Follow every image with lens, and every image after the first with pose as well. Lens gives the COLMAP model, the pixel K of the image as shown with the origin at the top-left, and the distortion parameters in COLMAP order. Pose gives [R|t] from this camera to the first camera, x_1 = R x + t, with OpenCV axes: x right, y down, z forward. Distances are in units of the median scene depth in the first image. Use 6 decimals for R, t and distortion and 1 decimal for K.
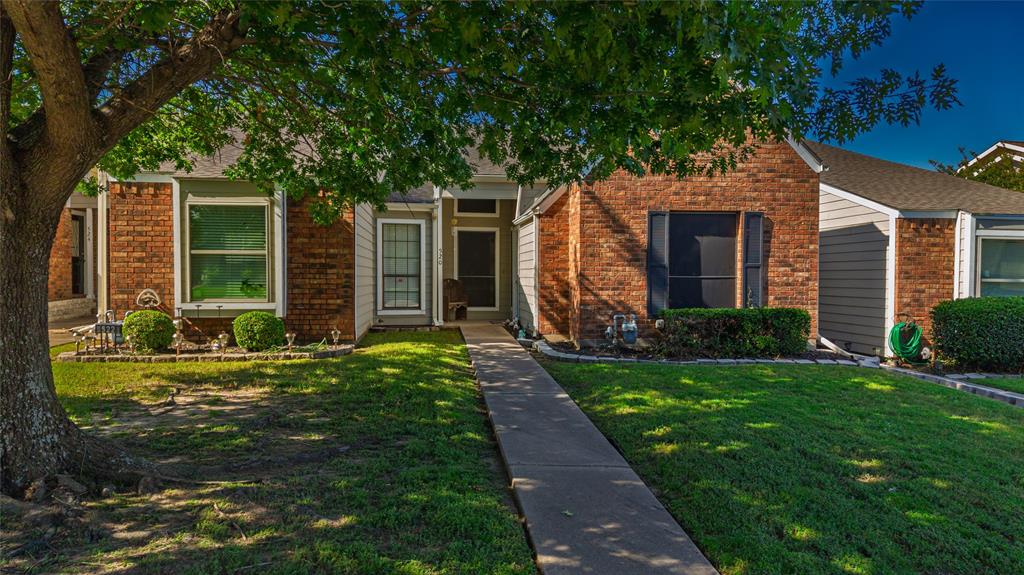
lens RADIAL K [[680.0, 0, 509.3], [0, 680.0, 289.1], [0, 0, 1]] dist [0.036879, -0.037422]
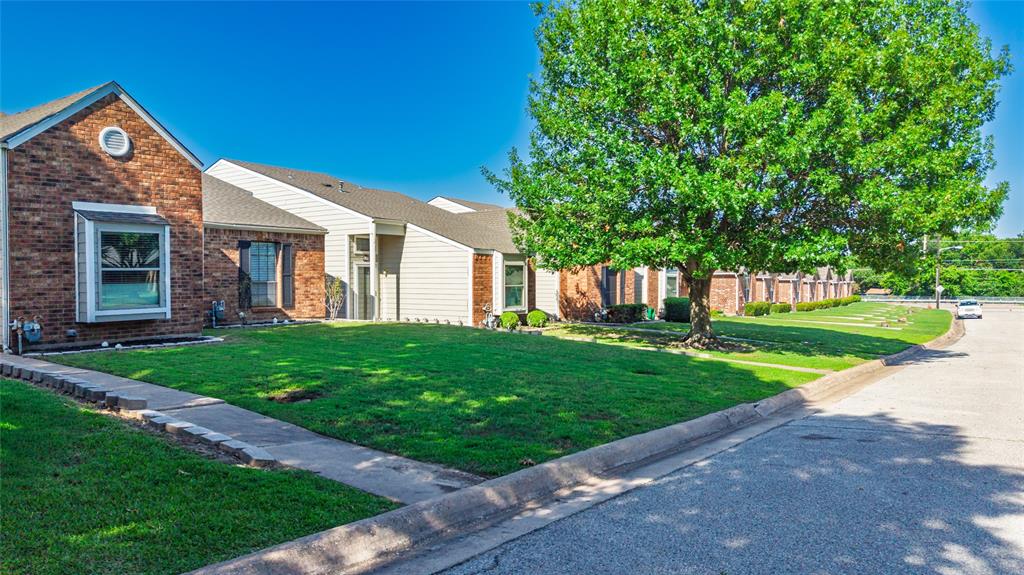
lens RADIAL K [[712.5, 0, 480.4], [0, 712.5, 289.4], [0, 0, 1]] dist [0.058657, -0.078414]
pose [[0.709279, -0.015026, 0.704767, -1.934196], [0.016941, 0.999847, 0.004268, -0.048831], [-0.704724, 0.008913, 0.709426, -0.525517]]
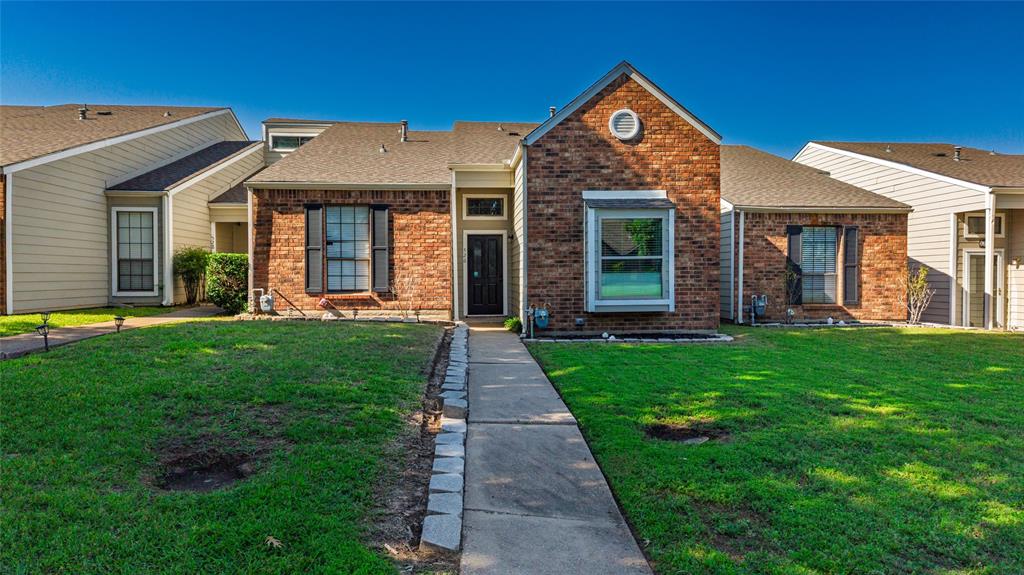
lens RADIAL K [[676.6, 0, 496.6], [0, 676.6, 297.6], [0, 0, 1]] dist [-0.012670, -0.006053]
pose [[0.997143, -0.001339, -0.075524, -1.631668], [0.002116, 0.999946, 0.010203, -0.035873], [0.075506, -0.010334, 0.997092, -0.335278]]
